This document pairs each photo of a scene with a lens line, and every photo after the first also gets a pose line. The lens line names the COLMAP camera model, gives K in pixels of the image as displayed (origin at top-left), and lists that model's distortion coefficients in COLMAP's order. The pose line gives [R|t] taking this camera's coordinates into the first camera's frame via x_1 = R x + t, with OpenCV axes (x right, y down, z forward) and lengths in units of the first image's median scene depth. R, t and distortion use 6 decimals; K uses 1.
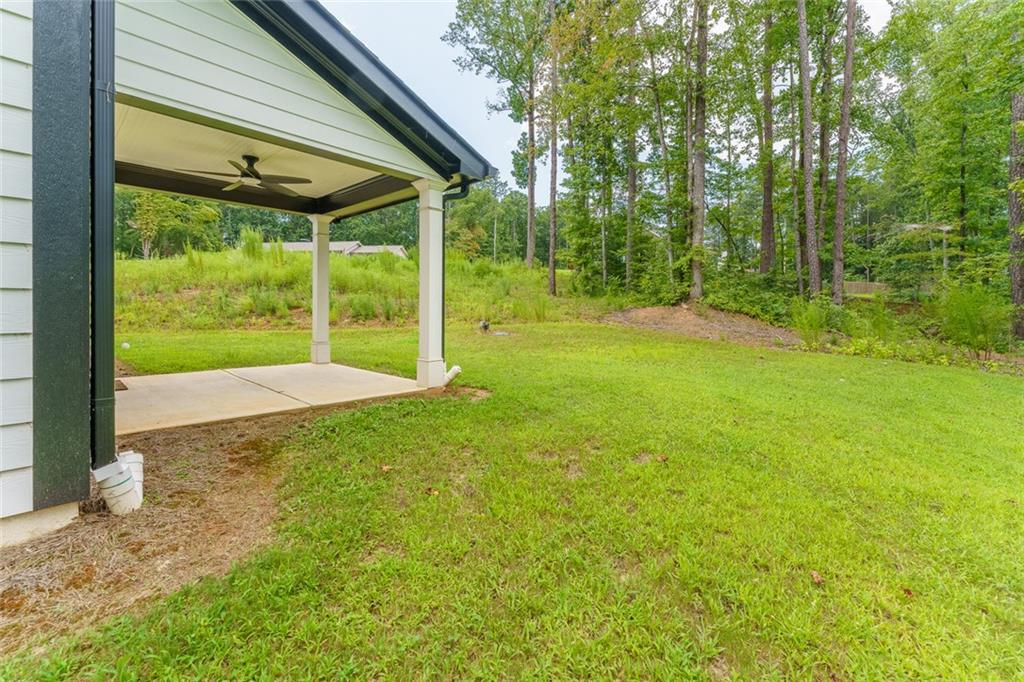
lens RADIAL K [[422.2, 0, 506.5], [0, 422.2, 305.9], [0, 0, 1]] dist [0.002827, 0.000521]
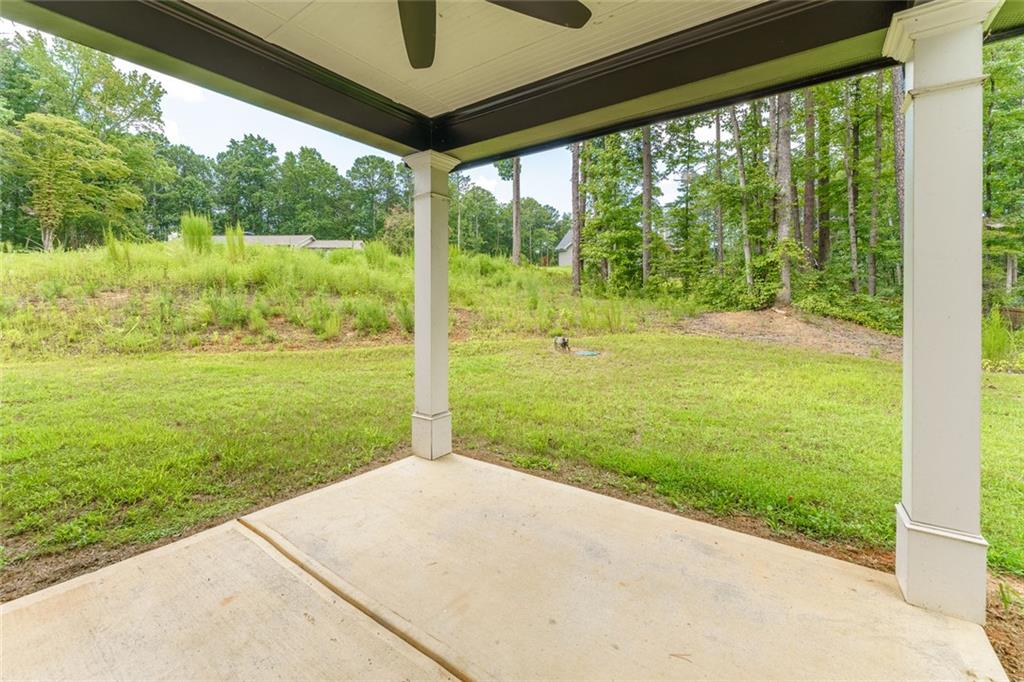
lens RADIAL K [[422.2, 0, 523.8], [0, 422.2, 302.5], [0, 0, 1]] dist [0.002827, 0.000521]
pose [[0.990668, -0.007929, 0.136069, -0.147062], [0.008033, 0.999968, -0.000214, -0.015660], [-0.136063, 0.001306, 0.990699, 0.182321]]
